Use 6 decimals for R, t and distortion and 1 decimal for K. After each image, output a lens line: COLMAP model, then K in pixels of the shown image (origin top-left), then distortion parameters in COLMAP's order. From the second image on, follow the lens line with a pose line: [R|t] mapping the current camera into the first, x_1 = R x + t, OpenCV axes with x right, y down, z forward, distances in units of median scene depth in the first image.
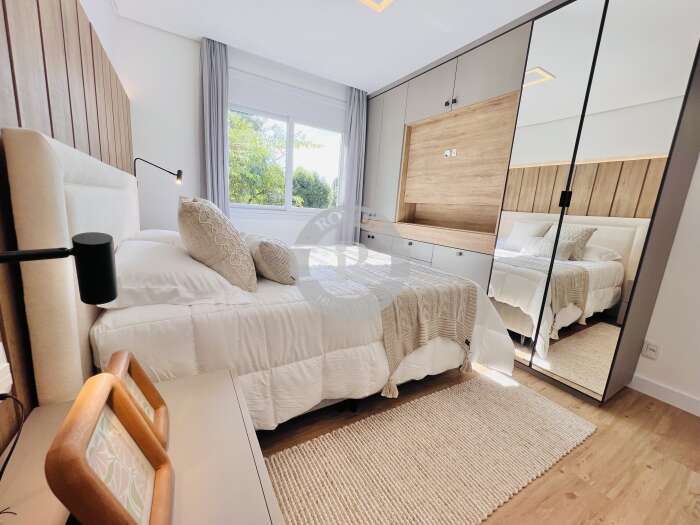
lens RADIAL K [[280.9, 0, 351.2], [0, 280.9, 262.4], [0, 0, 1]] dist [-0.001612, 0.000679]
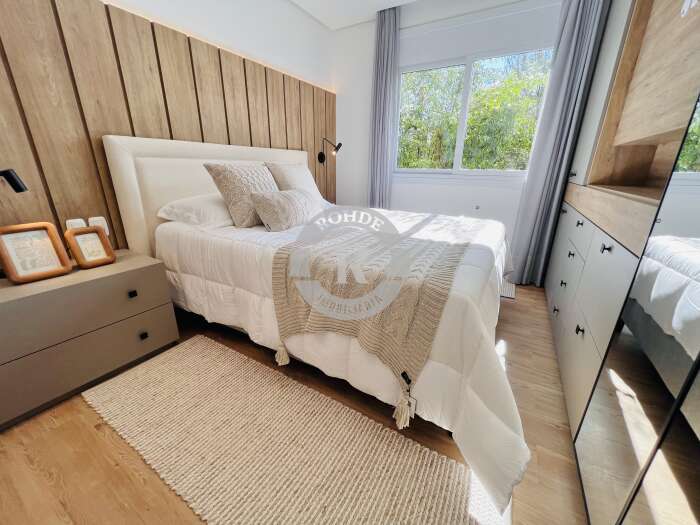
lens RADIAL K [[280.9, 0, 351.2], [0, 280.9, 262.4], [0, 0, 1]] dist [-0.001612, 0.000679]
pose [[0.474669, 0.219332, -0.852398, 0.650241], [-0.146051, 0.974655, 0.169459, -0.029082], [0.867962, 0.044057, 0.494673, 0.477998]]
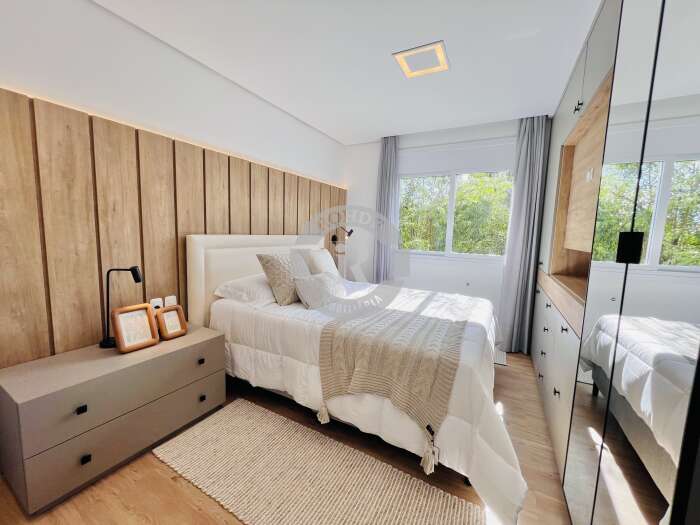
lens RADIAL K [[280.9, 0, 351.2], [0, 280.9, 262.4], [0, 0, 1]] dist [-0.001612, 0.000679]
pose [[0.503302, 0.037485, -0.863297, 0.769422], [-0.159419, 0.985937, -0.050131, -0.080730], [0.849278, 0.162857, 0.502200, 0.277977]]
